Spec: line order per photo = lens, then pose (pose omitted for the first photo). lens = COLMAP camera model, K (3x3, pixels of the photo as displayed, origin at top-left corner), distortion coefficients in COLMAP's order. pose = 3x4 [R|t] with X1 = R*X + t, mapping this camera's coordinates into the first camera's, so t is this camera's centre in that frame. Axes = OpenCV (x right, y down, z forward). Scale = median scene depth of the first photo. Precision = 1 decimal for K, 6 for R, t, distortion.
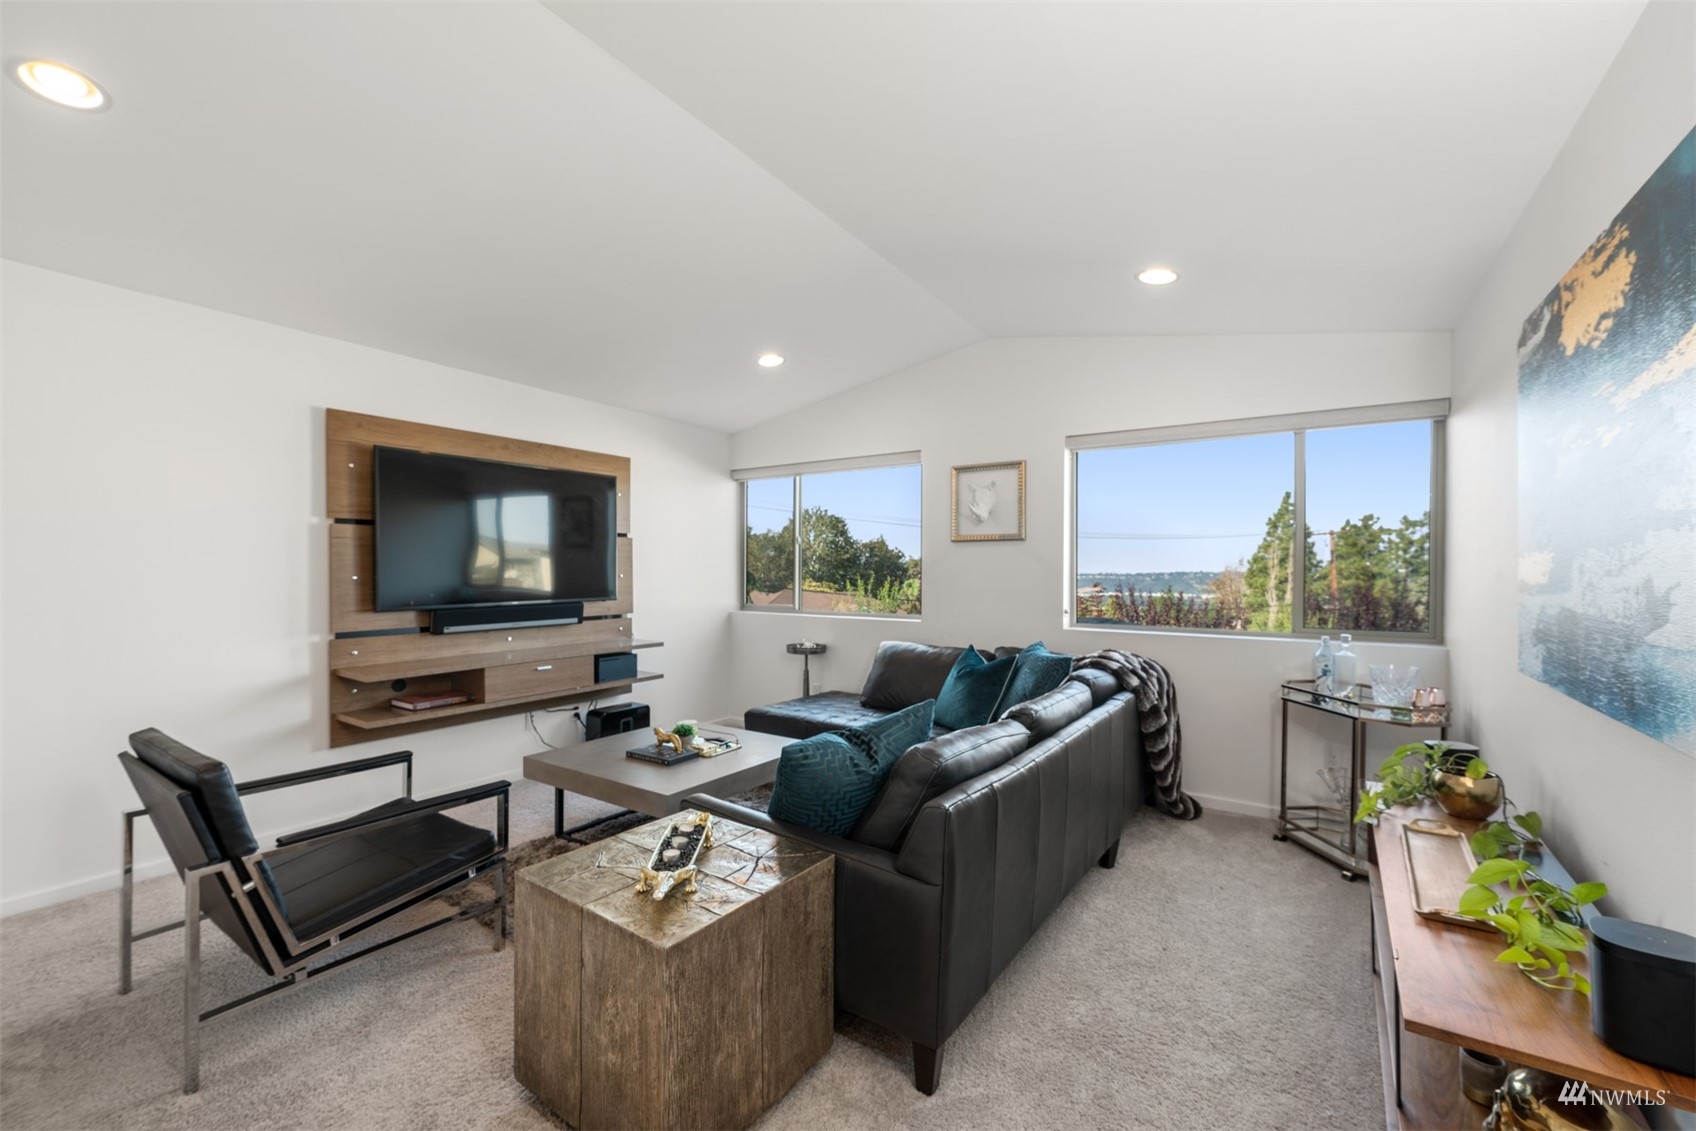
lens RADIAL K [[723.1, 0, 860.7], [0, 723.1, 568.6], [0, 0, 1]] dist [-0.014514, -0.000063]
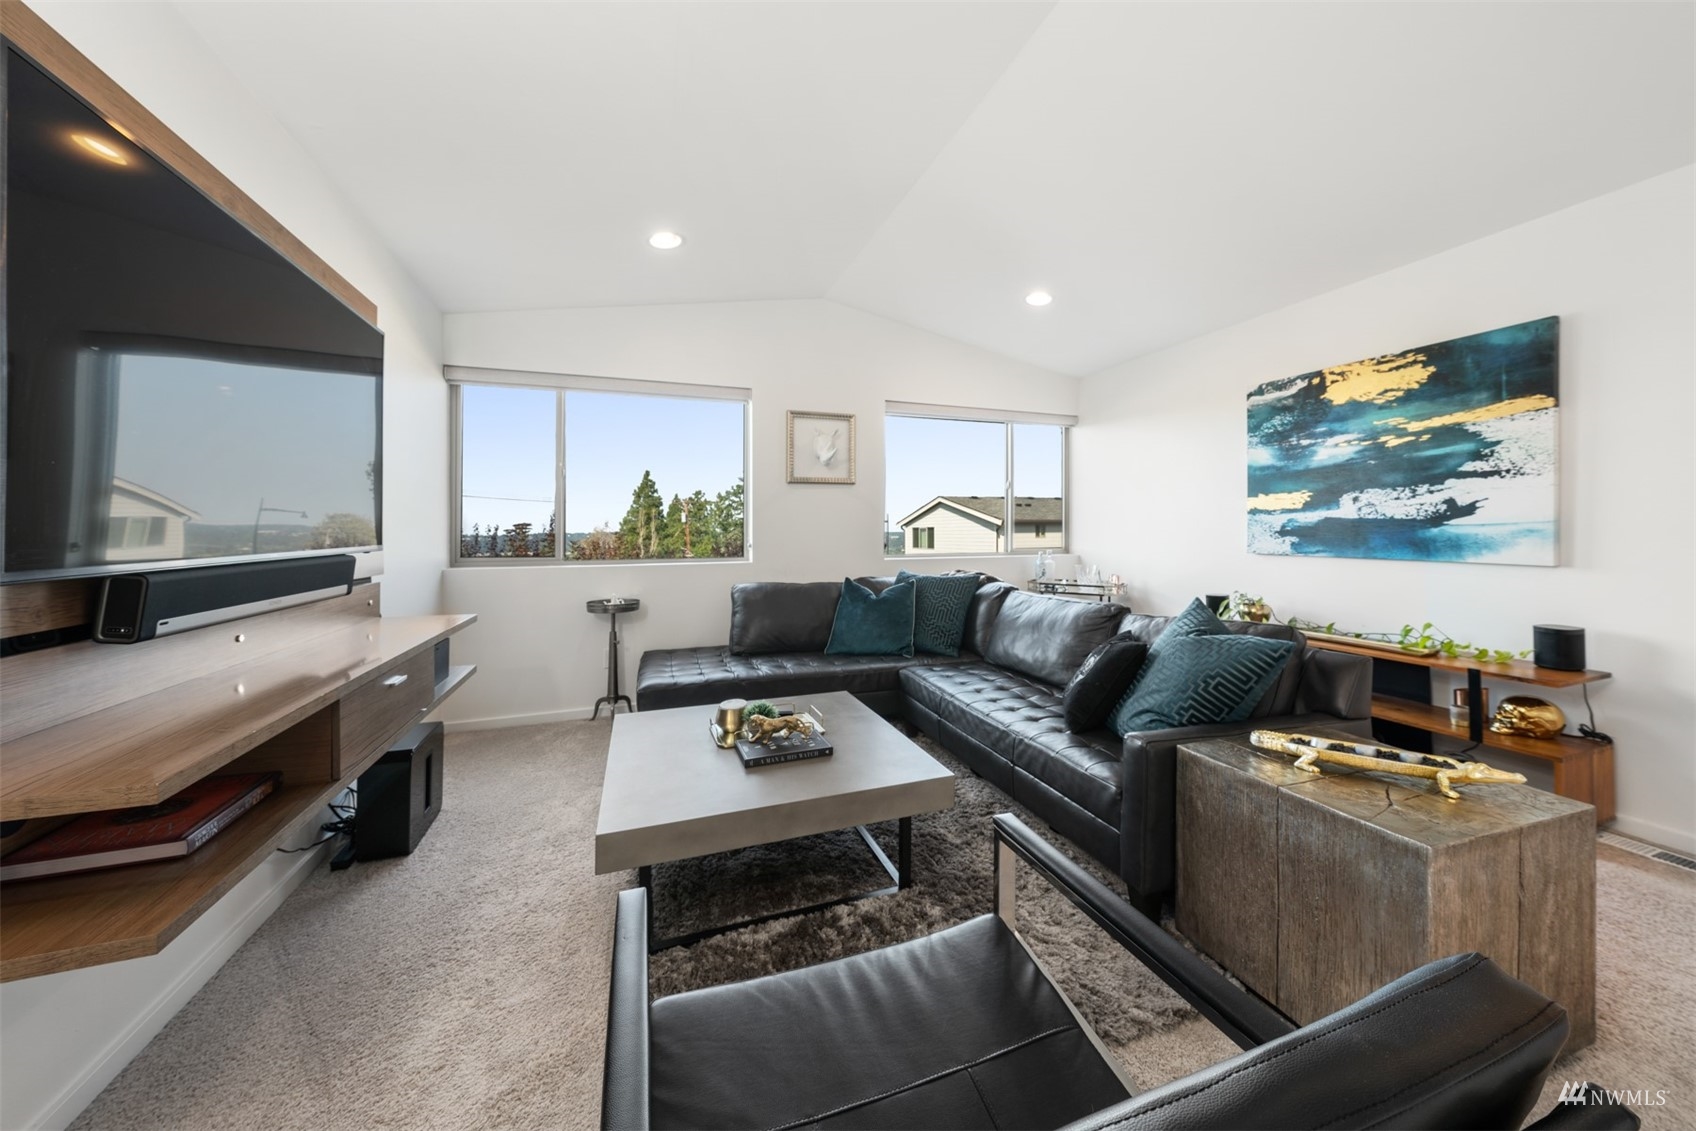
lens RADIAL K [[584.1, 0, 876.8], [0, 584.1, 523.3], [0, 0, 1]] dist [-0.000955, -0.000045]
pose [[0.572840, 0.003148, 0.819661, -0.473497], [0.007305, 0.999933, -0.008946, 0.028606], [-0.819635, 0.011113, 0.572779, 0.403921]]
